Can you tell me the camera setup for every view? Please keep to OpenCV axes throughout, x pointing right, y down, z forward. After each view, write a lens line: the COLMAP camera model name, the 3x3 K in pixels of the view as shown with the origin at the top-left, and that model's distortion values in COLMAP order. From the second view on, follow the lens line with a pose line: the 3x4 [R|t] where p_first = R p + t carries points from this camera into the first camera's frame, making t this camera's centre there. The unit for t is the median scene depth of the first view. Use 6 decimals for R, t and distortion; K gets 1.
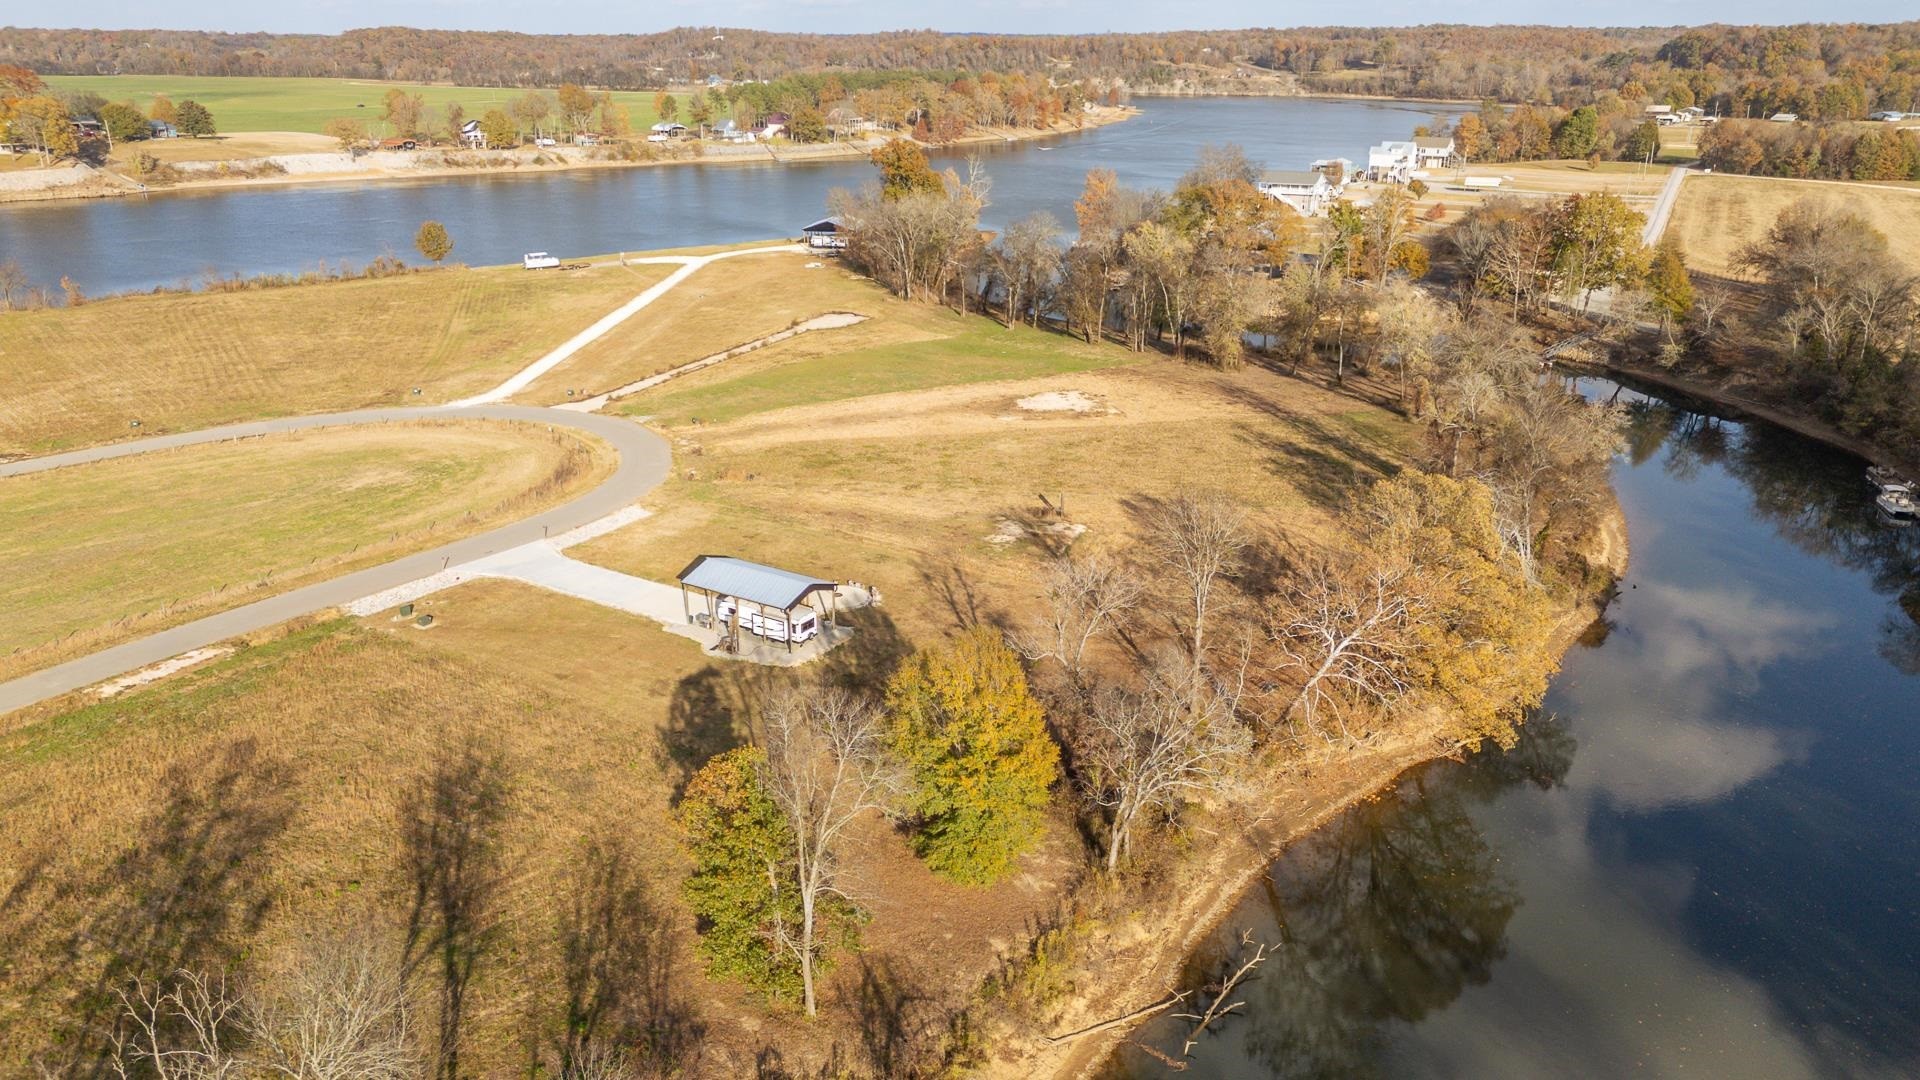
lens RADIAL K [[1409.1, 0, 967.0], [0, 1409.1, 532.2], [0, 0, 1]] dist [0.067136, -0.065827]
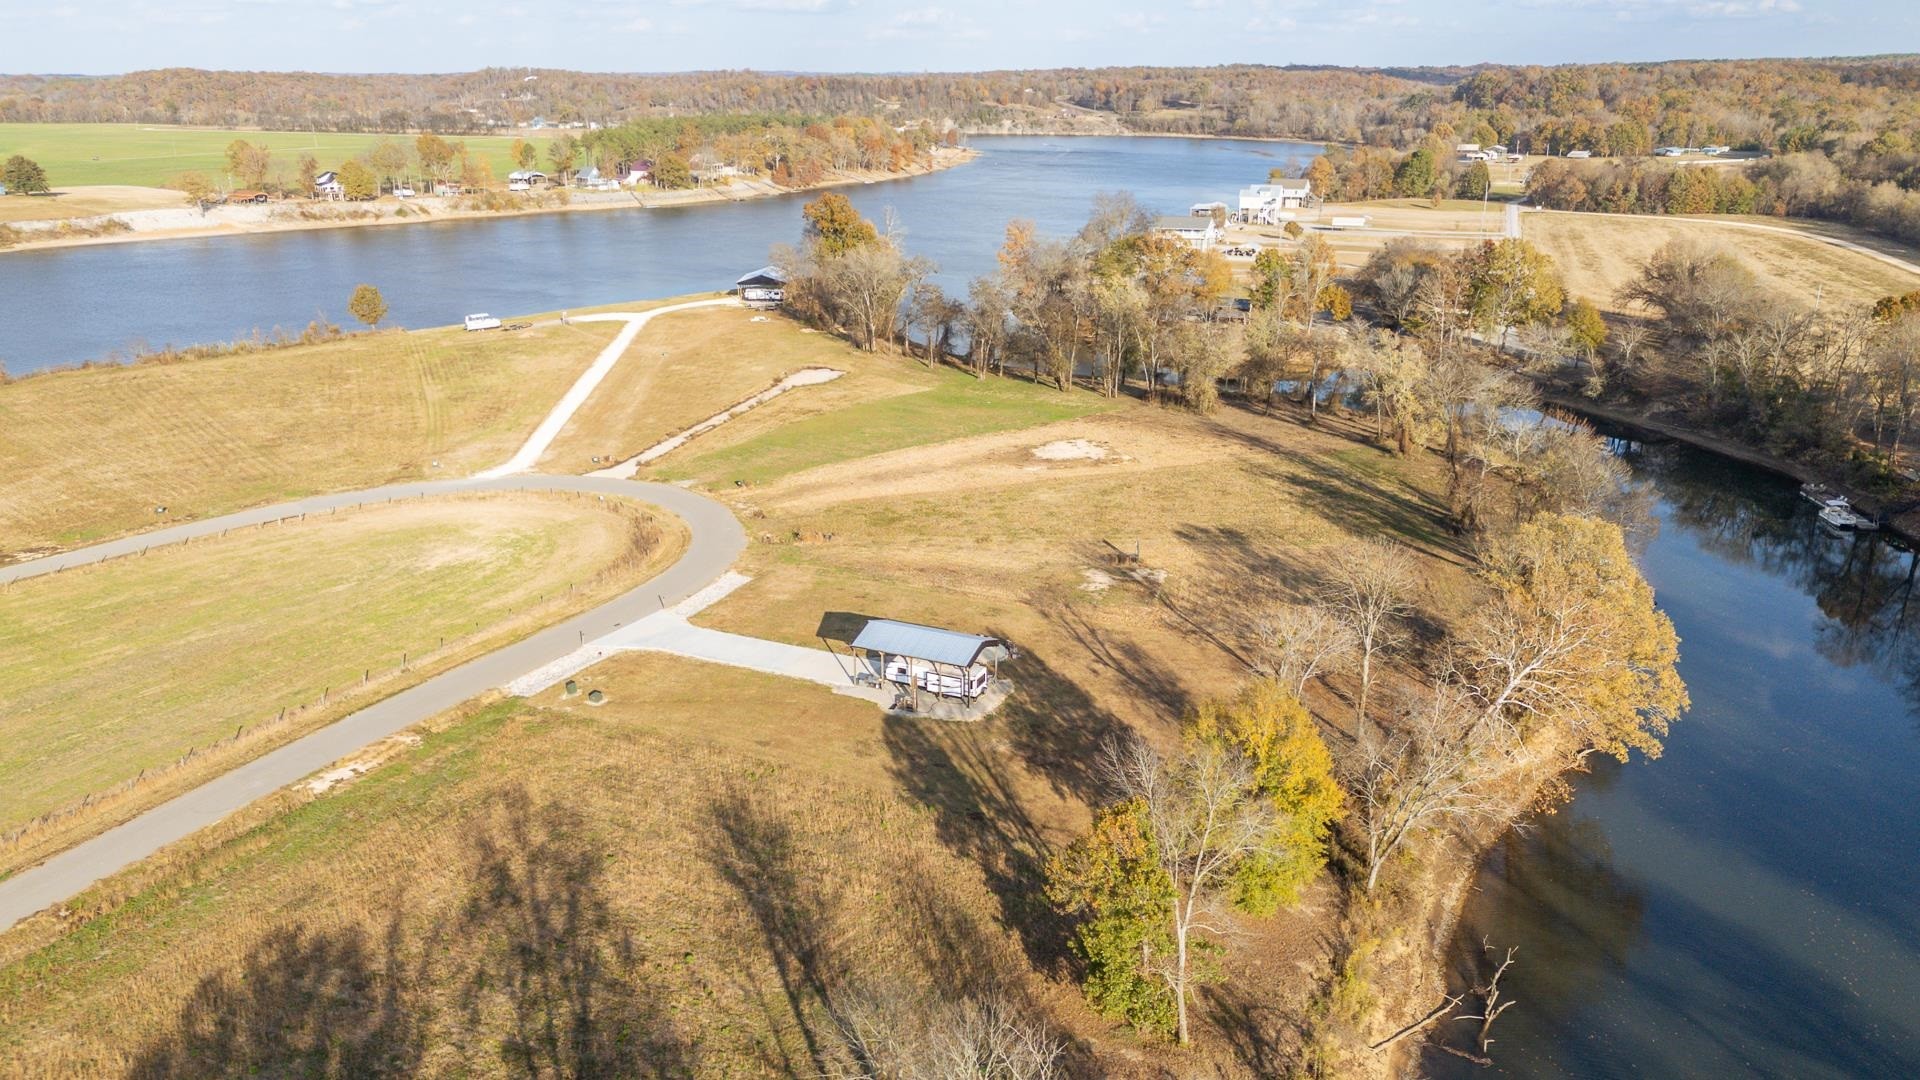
lens RADIAL K [[1409.1, 0, 966.1], [0, 1409.1, 534.0], [0, 0, 1]] dist [0.067136, -0.065827]
pose [[0.991380, -0.043725, 0.123505, -0.095349], [0.046458, 0.998733, -0.019336, -0.009090], [-0.122503, 0.024907, 0.992156, -0.018221]]
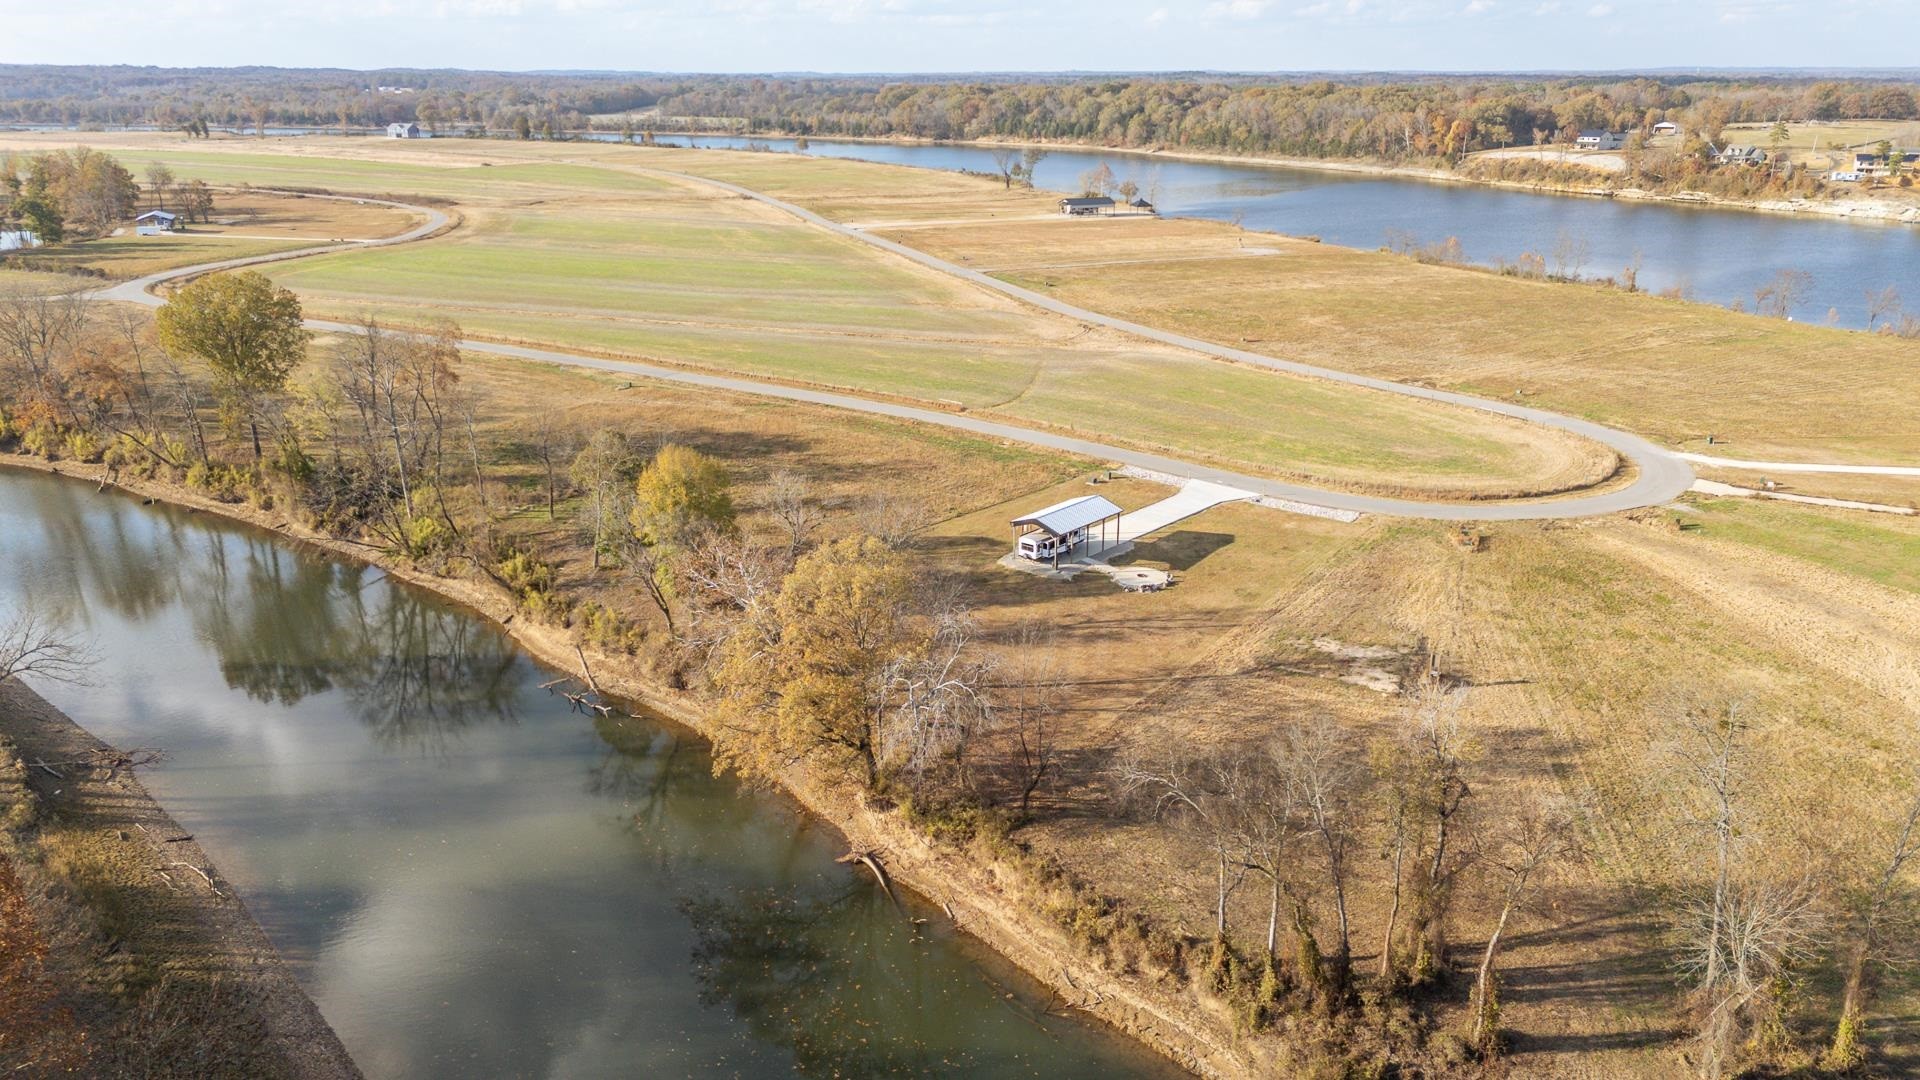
lens RADIAL K [[1409.1, 0, 966.6], [0, 1409.1, 533.8], [0, 0, 1]] dist [0.067136, -0.065827]
pose [[-0.138807, 0.304111, -0.942470, 0.418021], [-0.322444, 0.885946, 0.333362, -0.134822], [0.936356, 0.350167, -0.024916, 0.370998]]
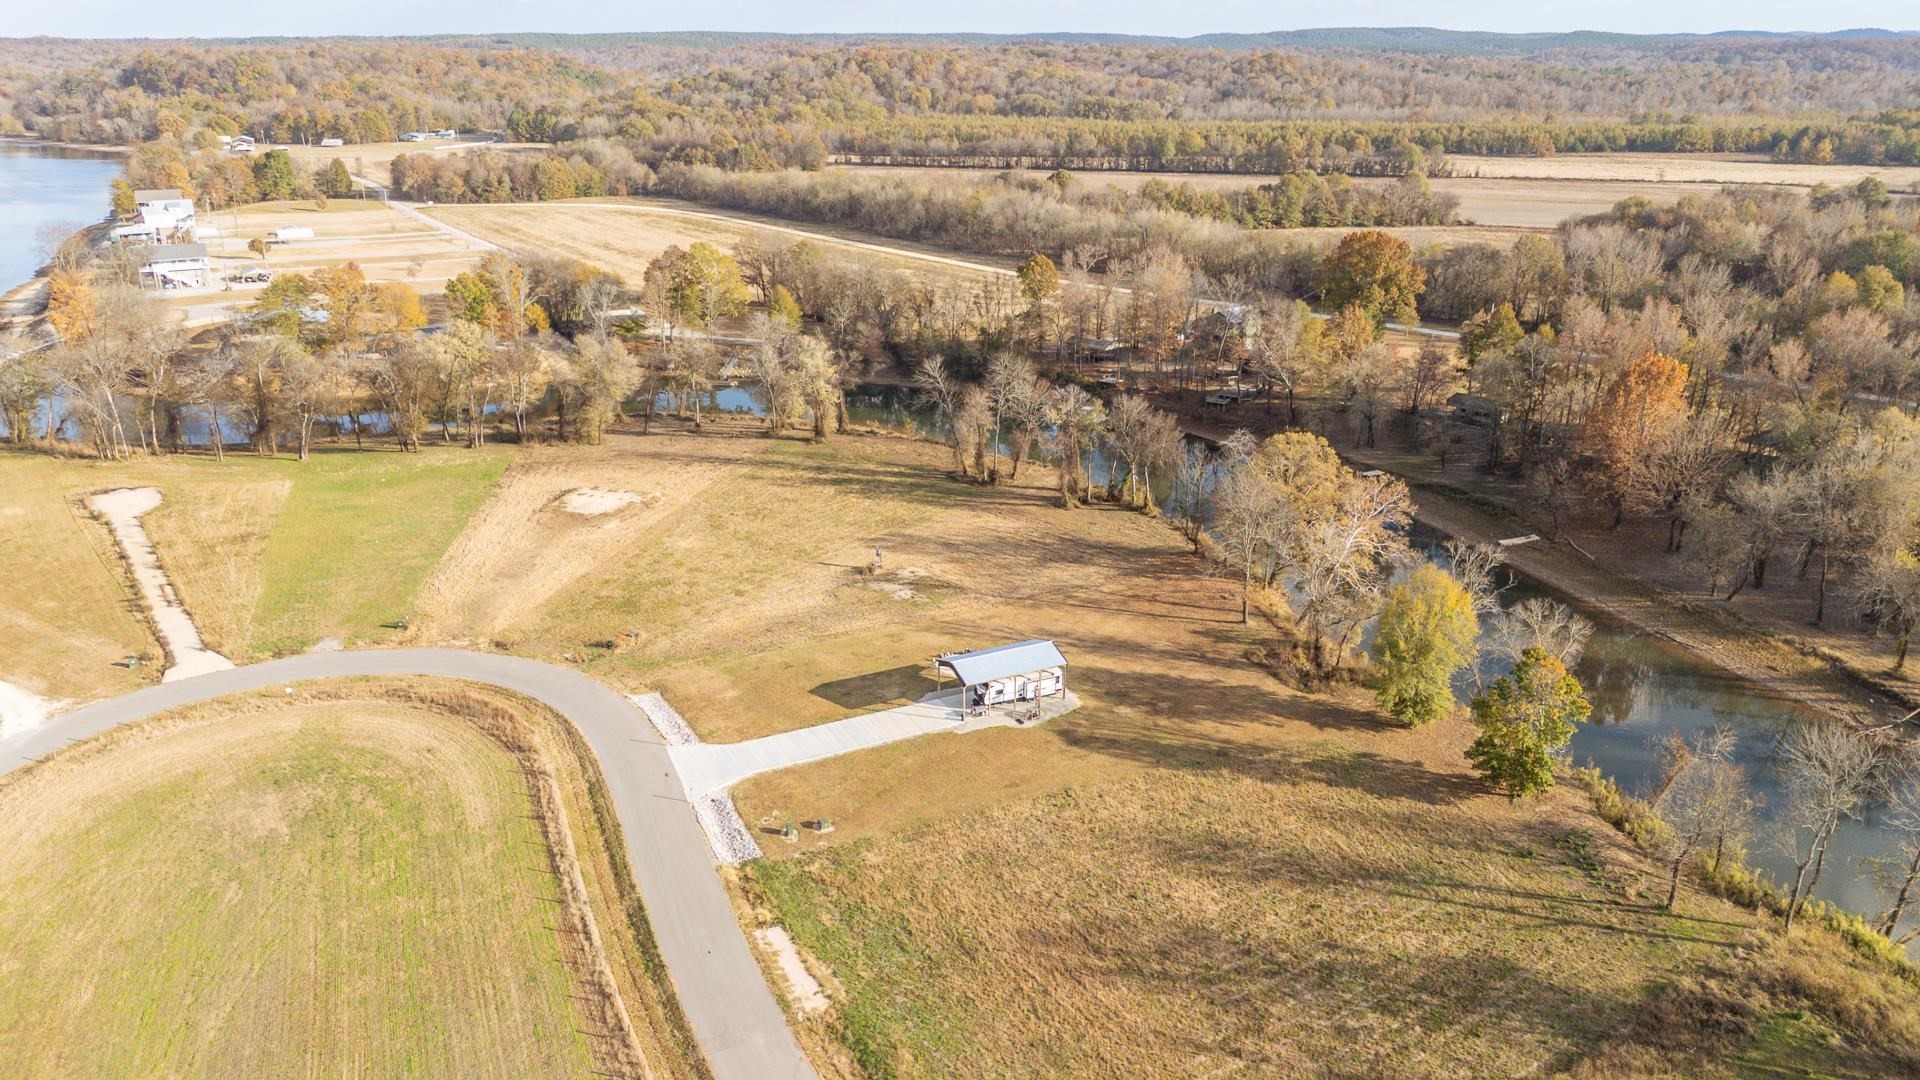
lens RADIAL K [[1409.1, 0, 963.5], [0, 1409.1, 542.2], [0, 0, 1]] dist [0.067136, -0.065827]
pose [[0.505517, -0.287226, 0.813605, -0.427589], [0.285054, 0.945613, 0.156717, -0.098724], [-0.814369, 0.152698, 0.559899, 0.137017]]
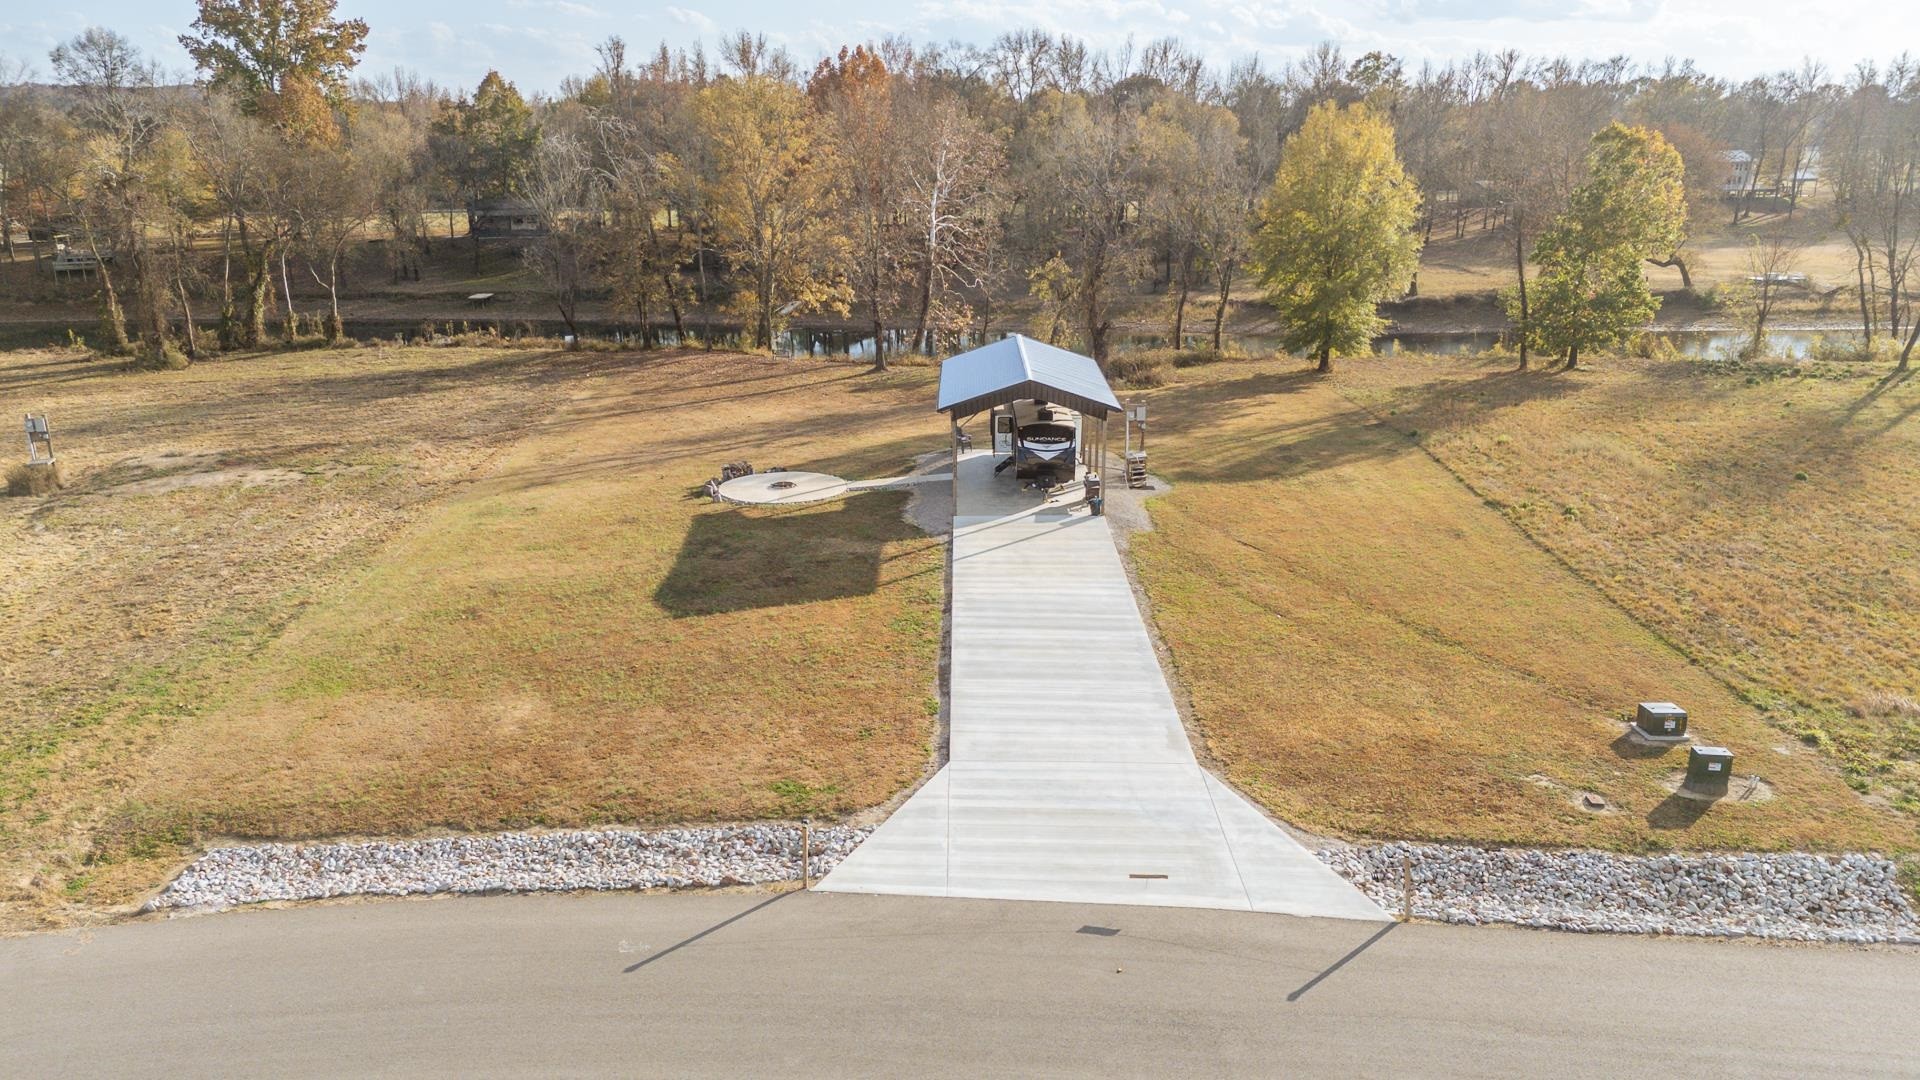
lens RADIAL K [[1409.1, 0, 967.4], [0, 1409.1, 534.6], [0, 0, 1]] dist [0.067136, -0.065827]
pose [[-0.547379, -0.232907, 0.803822, -0.209782], [0.274781, 0.857226, 0.435499, -0.052569], [-0.790488, 0.459258, -0.405229, 0.481947]]
